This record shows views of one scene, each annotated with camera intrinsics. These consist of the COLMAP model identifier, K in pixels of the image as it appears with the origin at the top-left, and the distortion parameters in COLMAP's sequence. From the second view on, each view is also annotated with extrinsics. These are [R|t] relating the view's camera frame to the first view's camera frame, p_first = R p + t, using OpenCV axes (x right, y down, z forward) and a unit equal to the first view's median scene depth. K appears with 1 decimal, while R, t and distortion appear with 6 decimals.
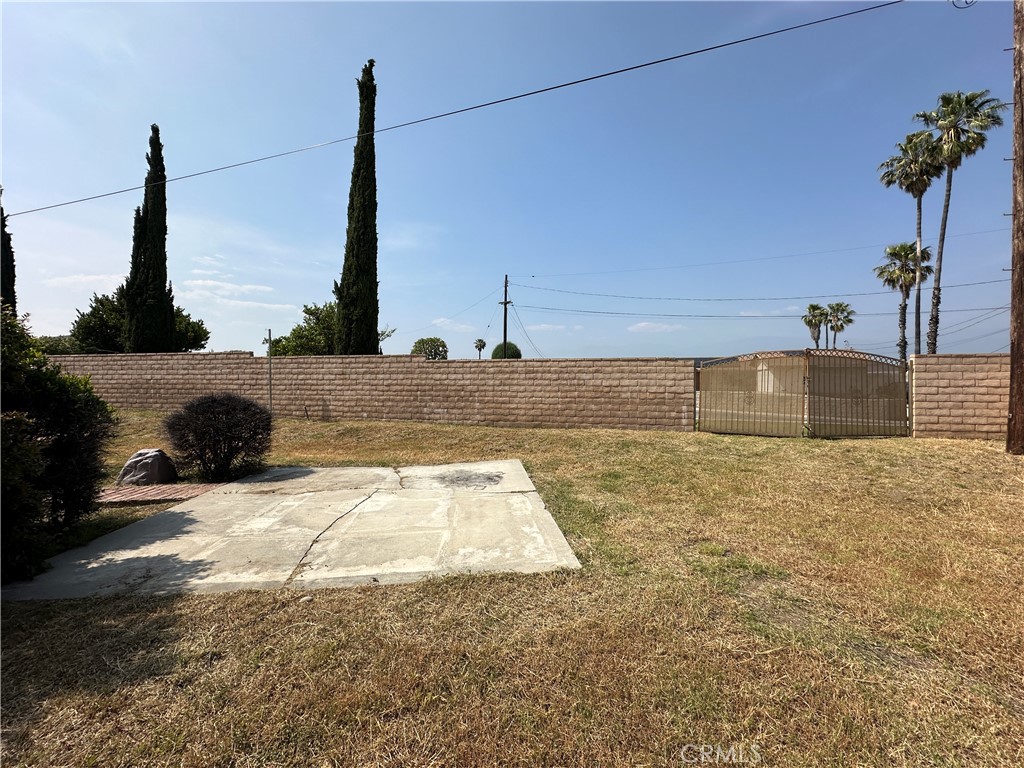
lens RADIAL K [[409.7, 0, 510.6], [0, 409.7, 384.2], [0, 0, 1]] dist [-0.002399, 0.000552]
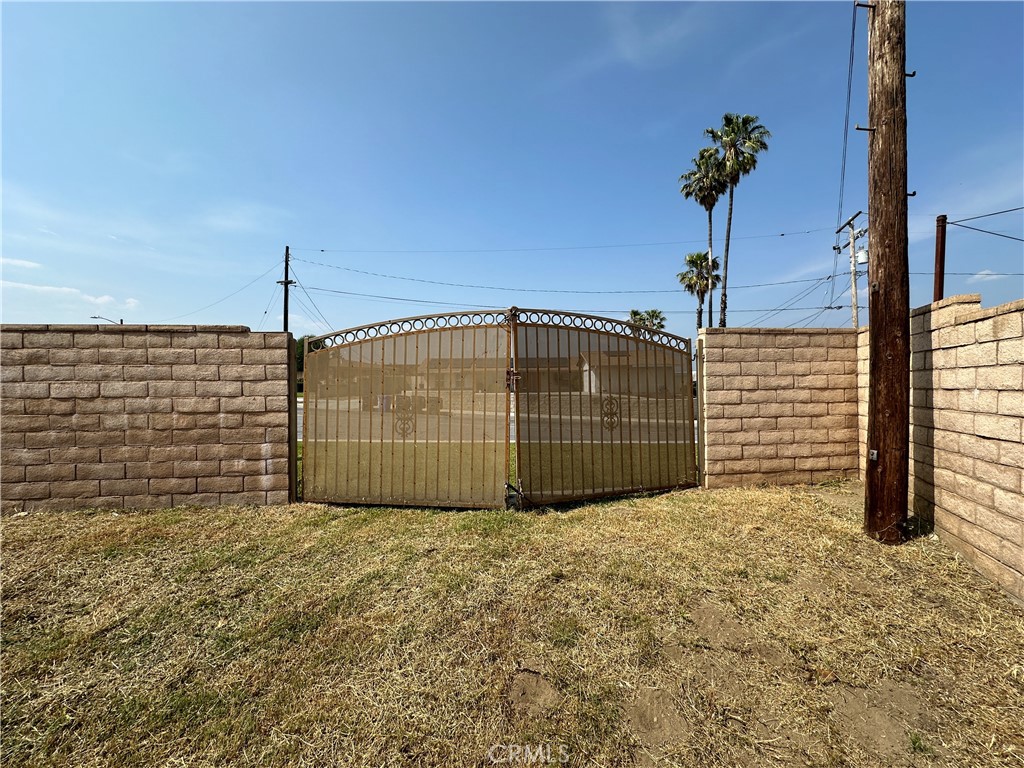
lens RADIAL K [[409.7, 0, 512.9], [0, 409.7, 382.8], [0, 0, 1]] dist [-0.002399, 0.000552]
pose [[0.945462, -0.009639, 0.325590, 0.167899], [0.012274, 0.999906, -0.006040, -0.000804], [-0.325501, 0.009706, 0.945492, 0.168237]]
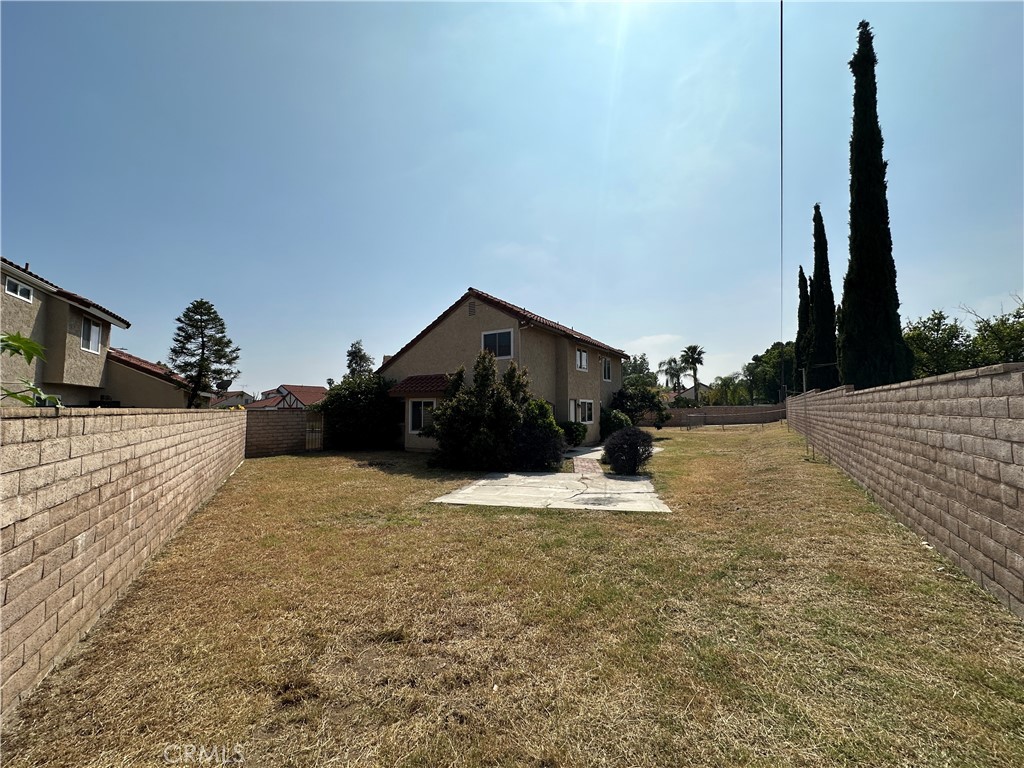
lens RADIAL K [[409.7, 0, 512.2], [0, 409.7, 384.0], [0, 0, 1]] dist [-0.002399, 0.000552]
pose [[-0.342956, -0.057089, -0.937615, 0.253940], [-0.002178, 0.998197, -0.059981, -0.010430], [0.939349, -0.018529, -0.342462, 0.245062]]
